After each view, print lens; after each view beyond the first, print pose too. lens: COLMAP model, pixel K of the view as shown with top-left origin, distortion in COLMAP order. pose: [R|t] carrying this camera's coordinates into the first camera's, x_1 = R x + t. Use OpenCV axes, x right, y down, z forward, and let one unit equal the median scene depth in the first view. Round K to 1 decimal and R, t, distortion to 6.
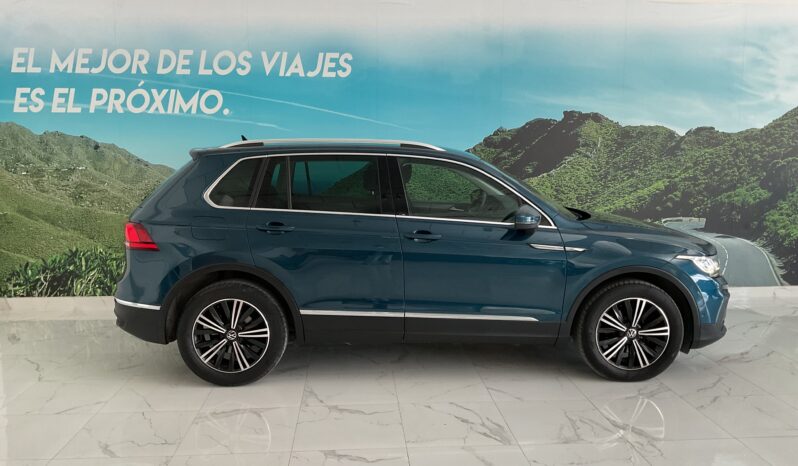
lens RADIAL K [[656.2, 0, 399.0], [0, 656.2, 233.0], [0, 0, 1]] dist [0.093237, -0.176047]
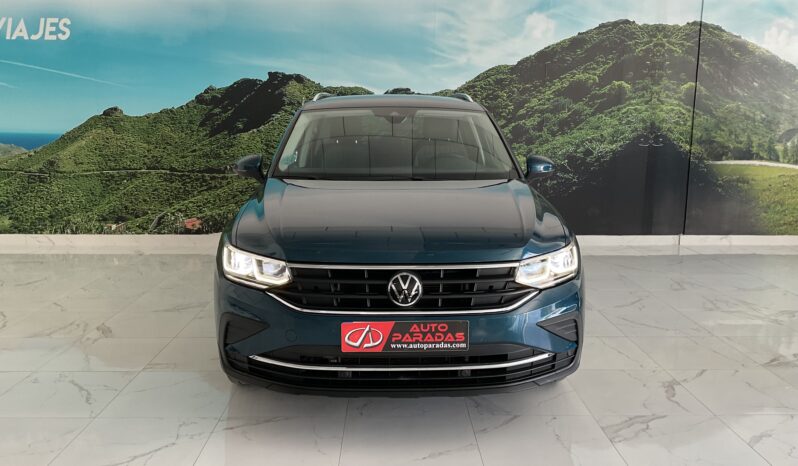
lens RADIAL K [[656.2, 0, 399.0], [0, 656.2, 233.0], [0, 0, 1]] dist [0.093237, -0.176047]
pose [[0.998537, 0.014427, -0.052112, 0.522874], [-0.012209, 0.999016, 0.042643, 0.033091], [0.052676, -0.041944, 0.997730, -0.095654]]
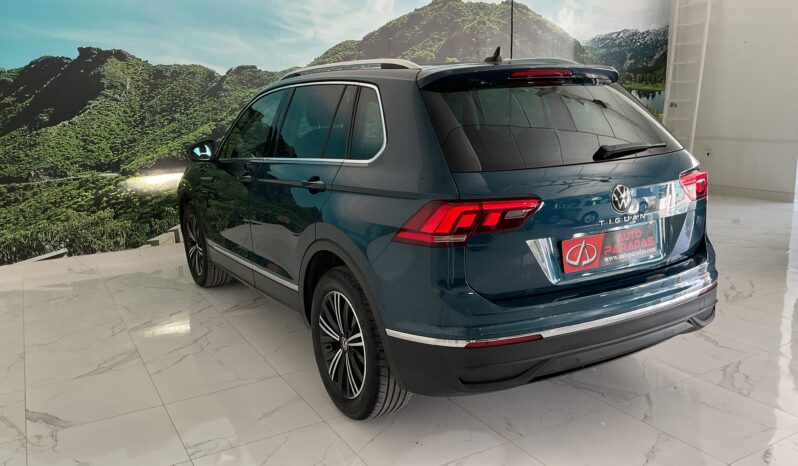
lens RADIAL K [[656.2, 0, 399.0], [0, 656.2, 233.0], [0, 0, 1]] dist [0.093237, -0.176047]
pose [[0.903358, -0.114691, 0.413268, 0.239787], [0.083443, 0.992168, 0.092952, 0.009699], [-0.420692, -0.049485, 0.905853, 0.028650]]
